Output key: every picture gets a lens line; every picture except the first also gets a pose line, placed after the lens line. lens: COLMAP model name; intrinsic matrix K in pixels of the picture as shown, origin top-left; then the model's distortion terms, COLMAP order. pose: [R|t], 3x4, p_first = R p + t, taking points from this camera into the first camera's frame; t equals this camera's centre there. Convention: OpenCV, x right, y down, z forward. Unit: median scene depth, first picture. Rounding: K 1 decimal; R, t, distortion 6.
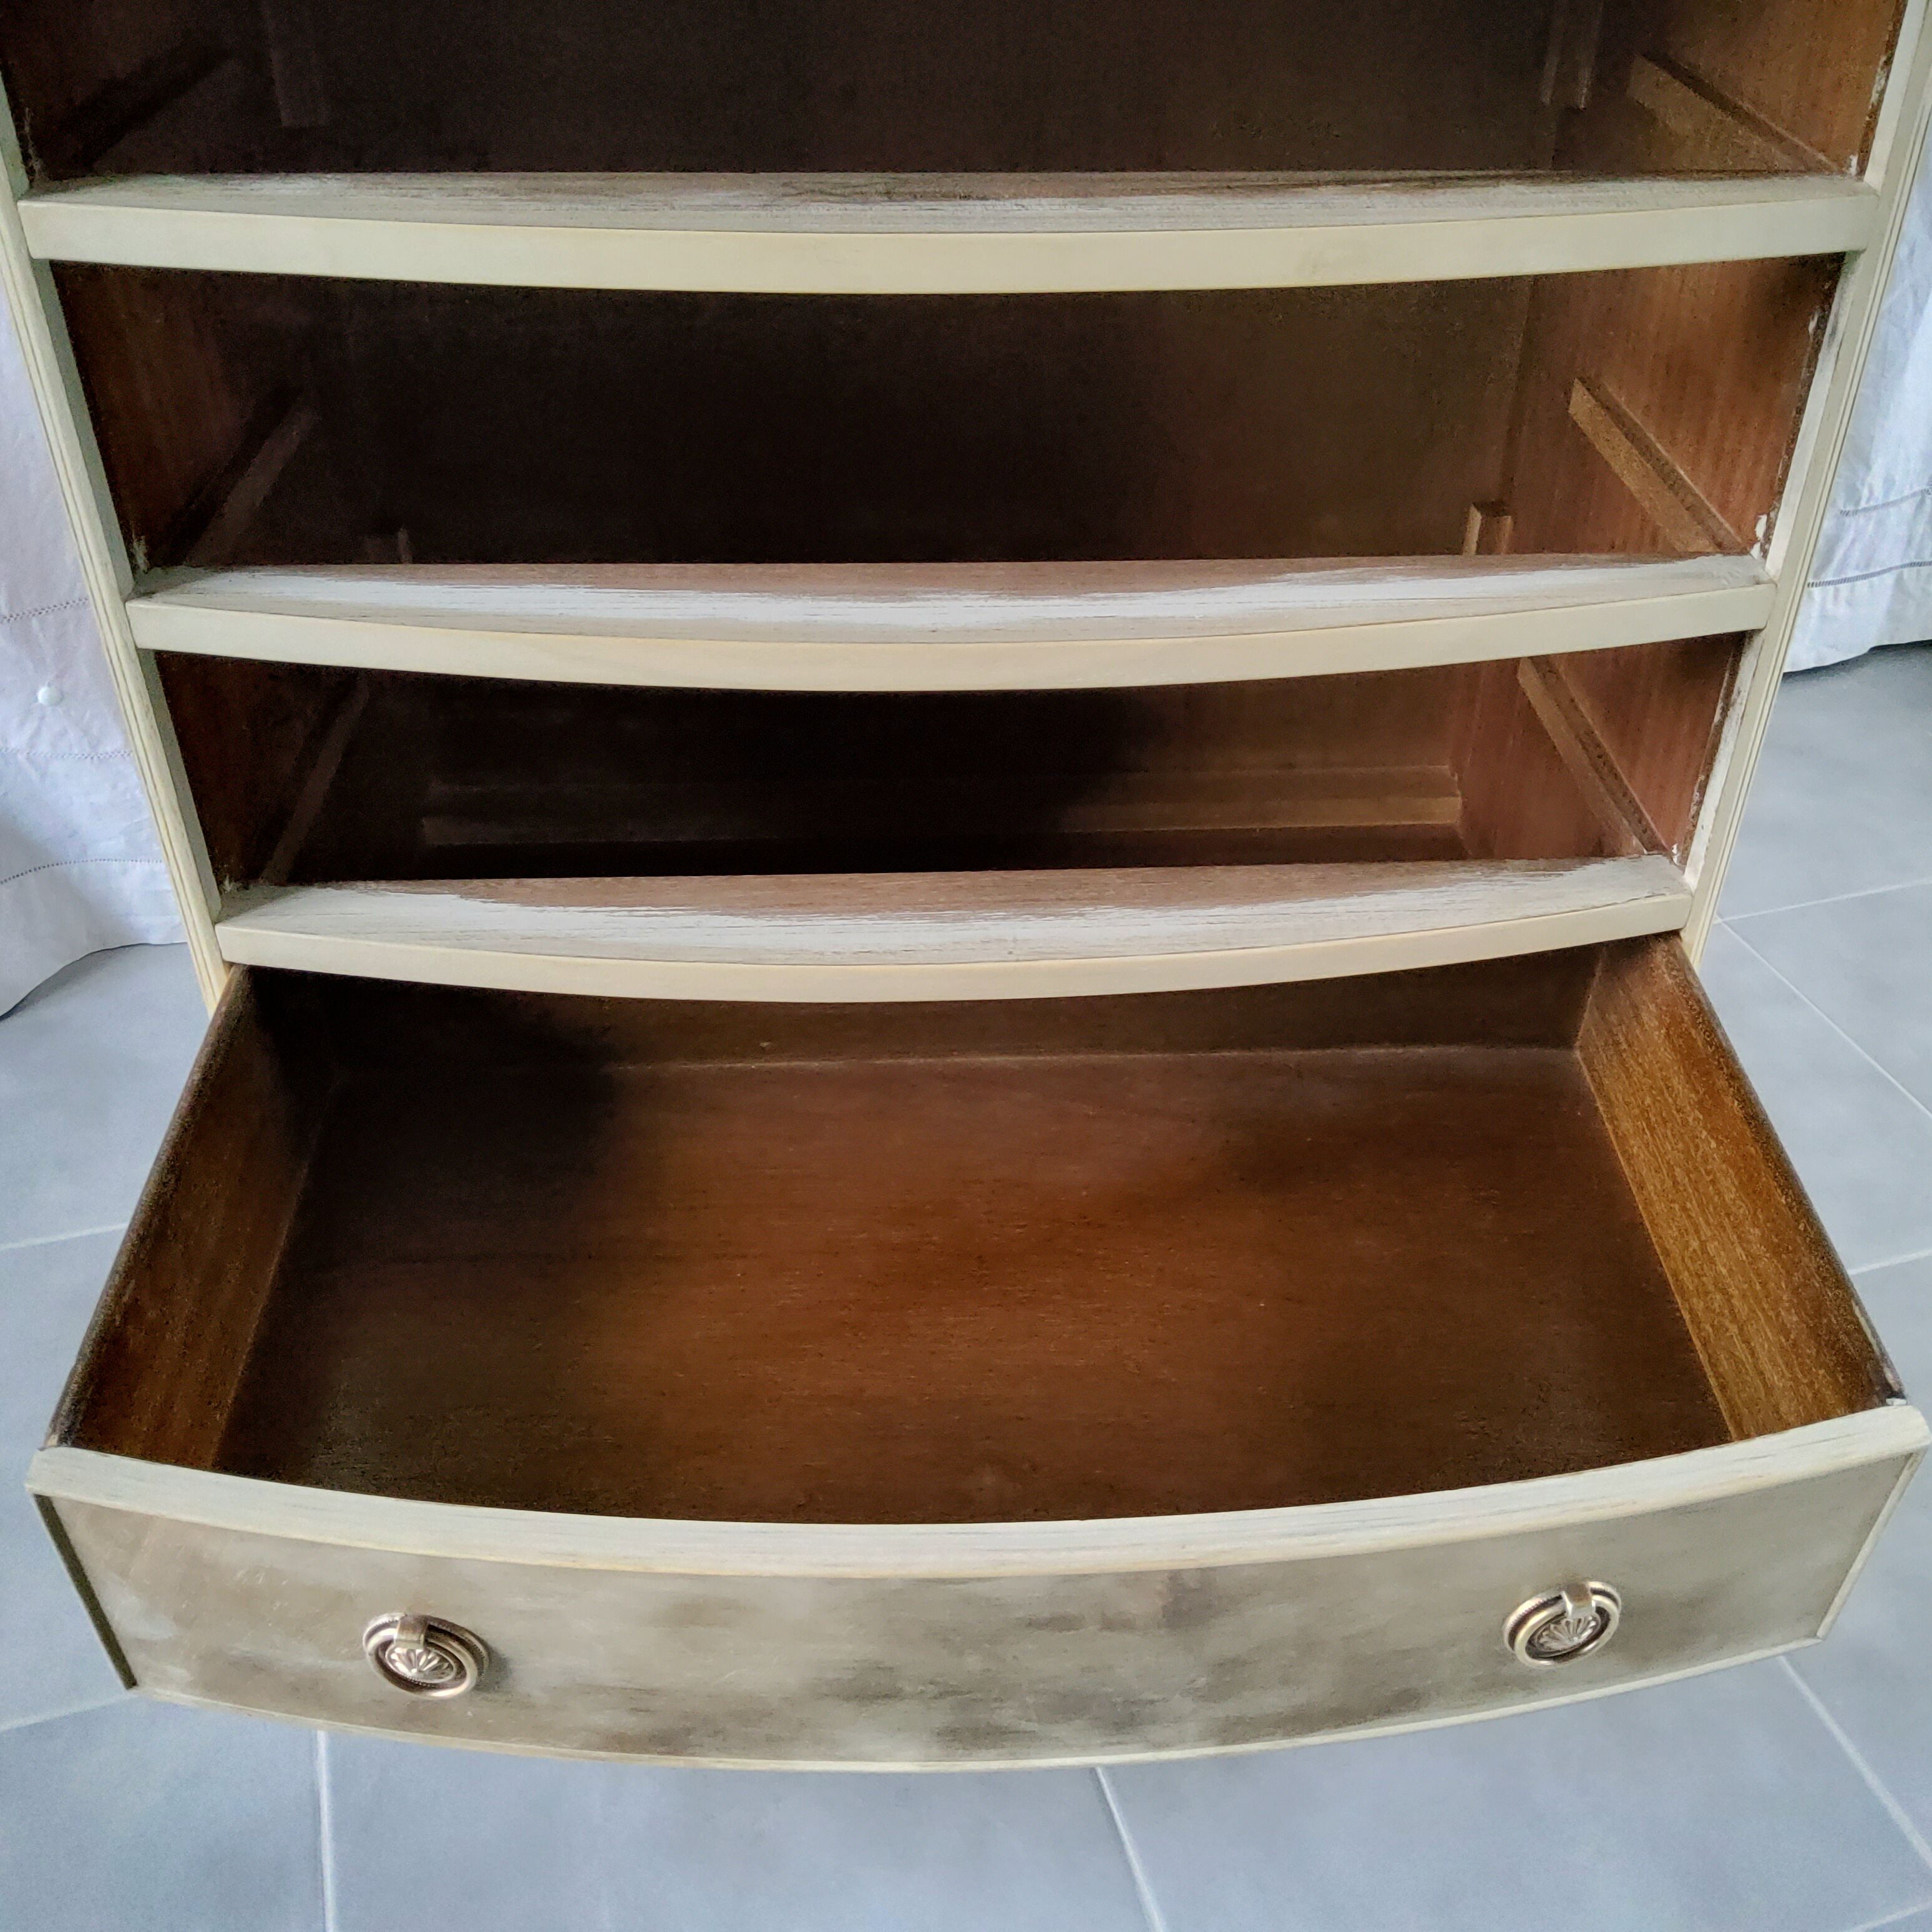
lens RADIAL K [[2237.1, 0, 975.6], [0, 2237.1, 968.4], [0, 0, 1]] dist [0.071564, -0.098716]
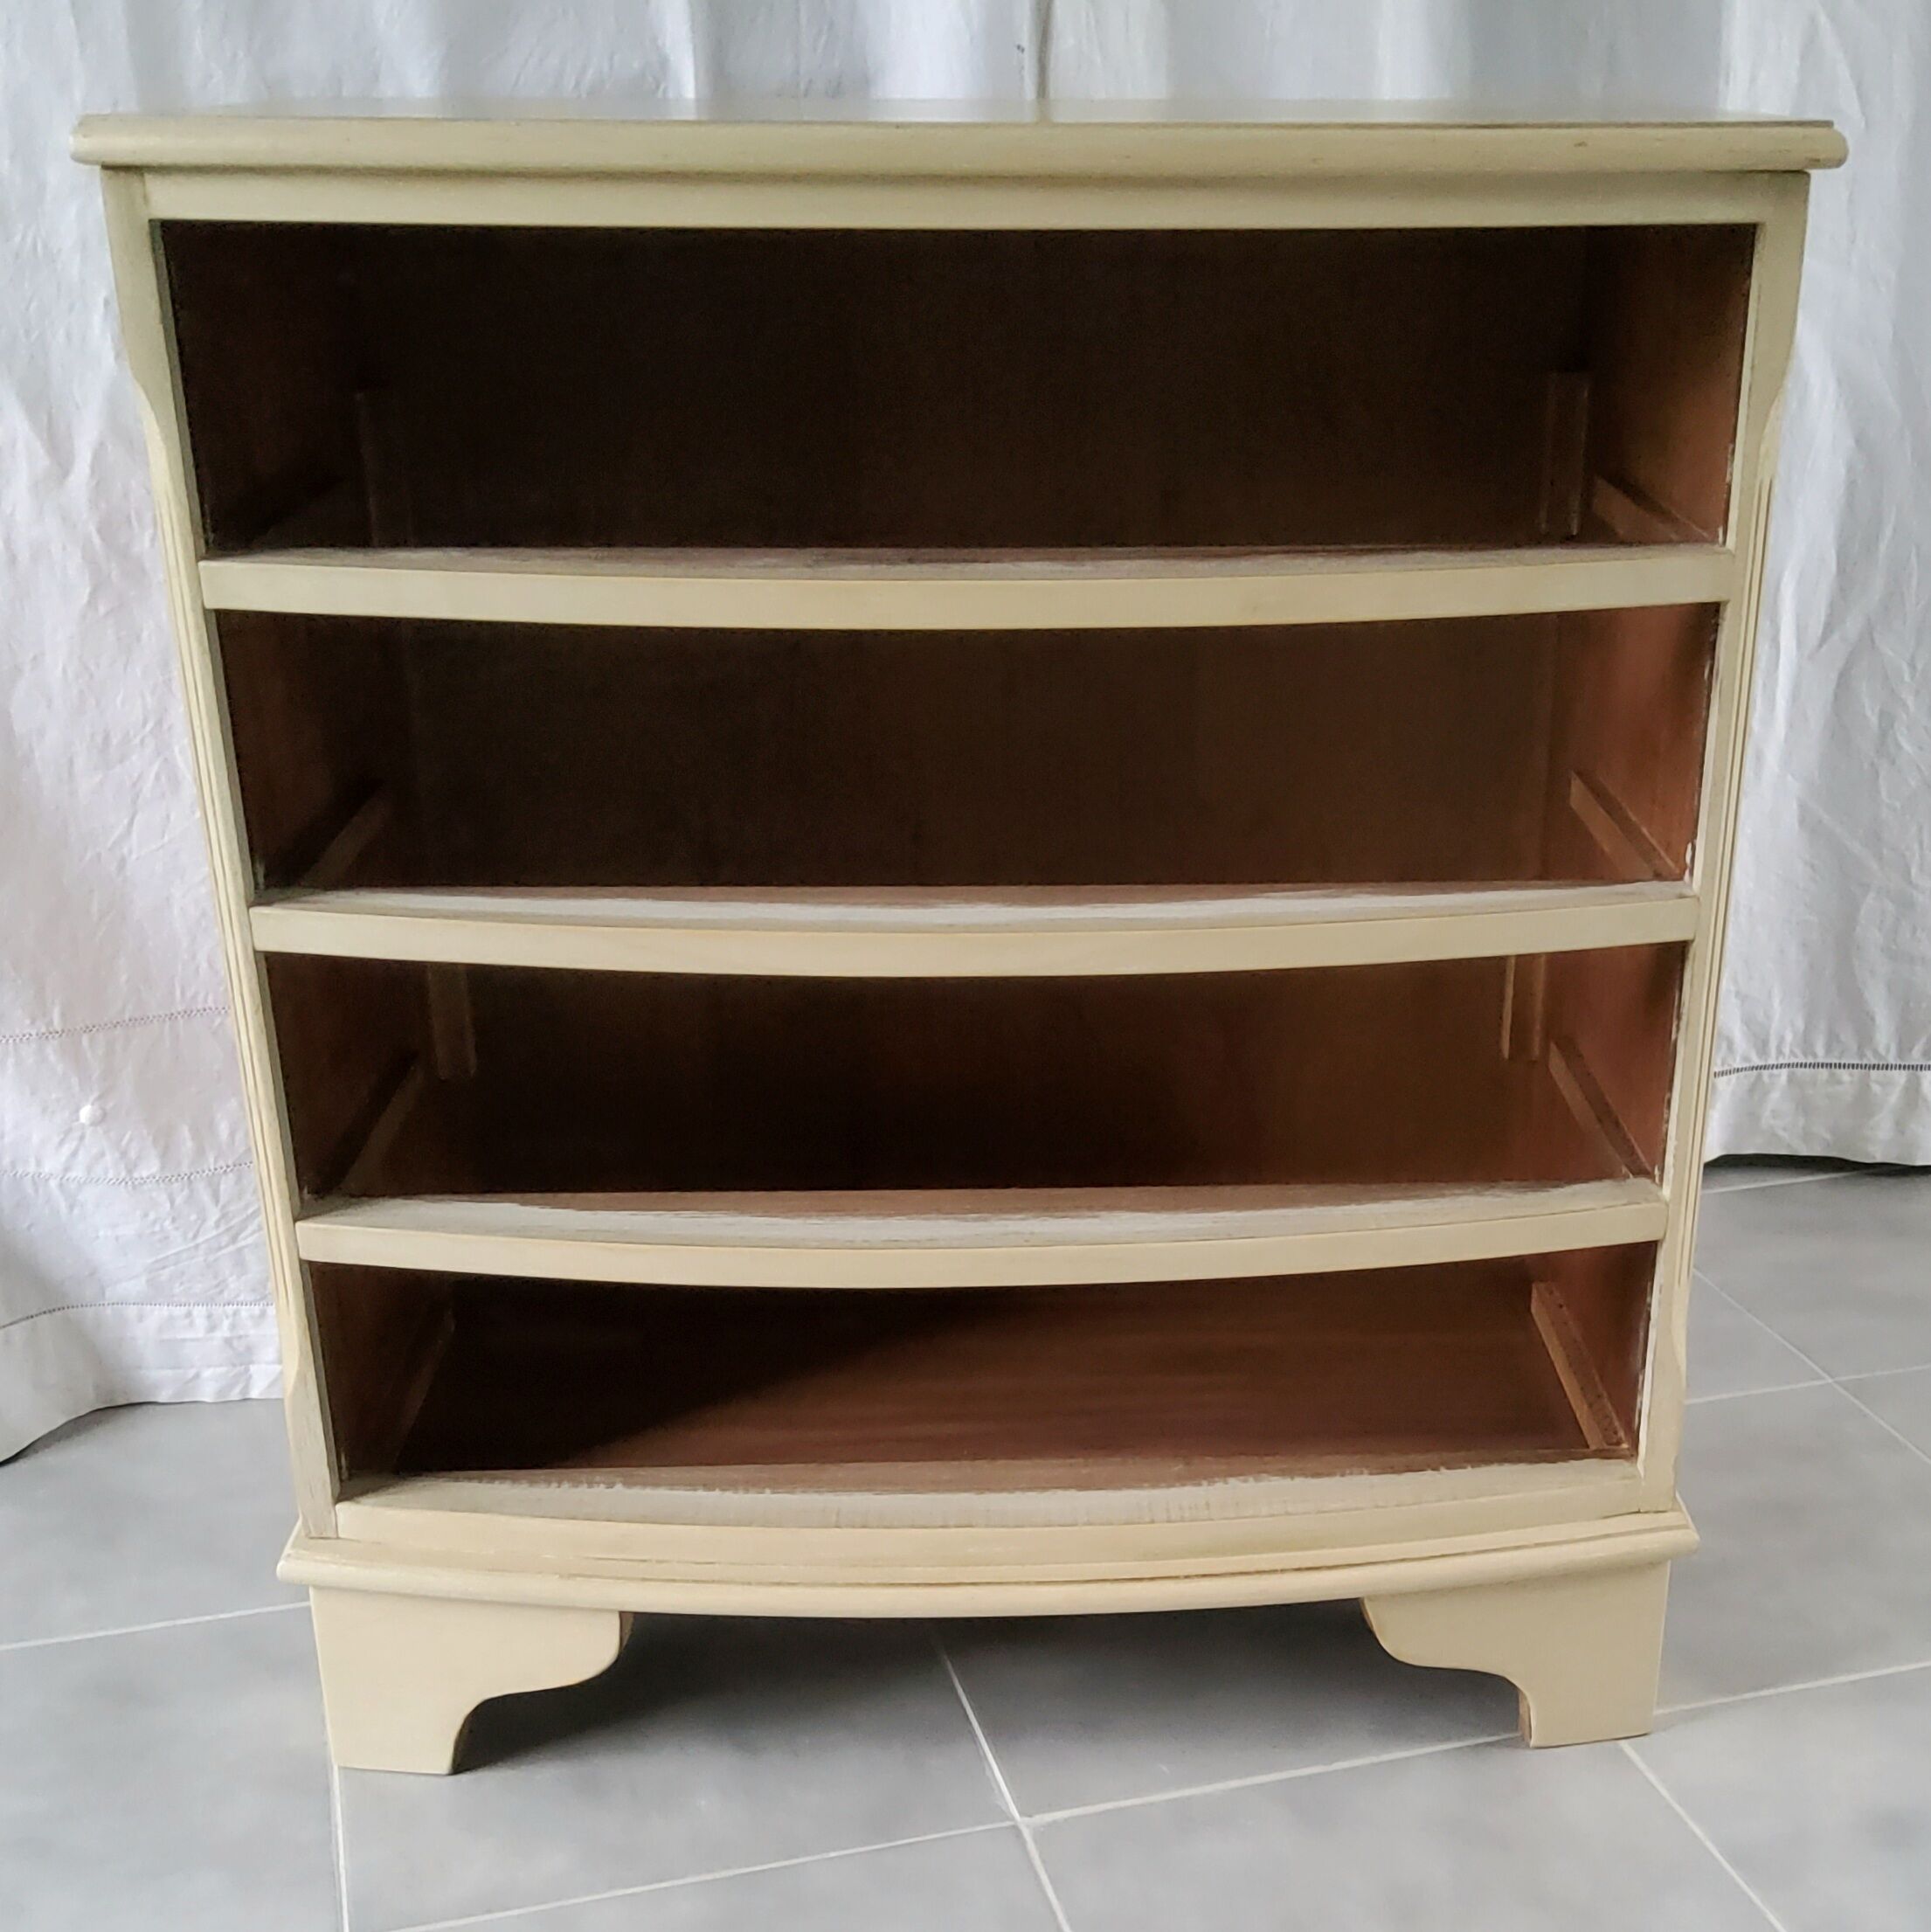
lens RADIAL K [[2312.5, 0, 1003.3], [0, 2312.5, 967.4], [0, 0, 1]] dist [0.108214, -0.022839]
pose [[0.999932, -0.003253, -0.011234, 0.014524], [0.001047, 0.981575, -0.191073, 0.064454], [0.011648, 0.191048, 0.981512, -0.108029]]
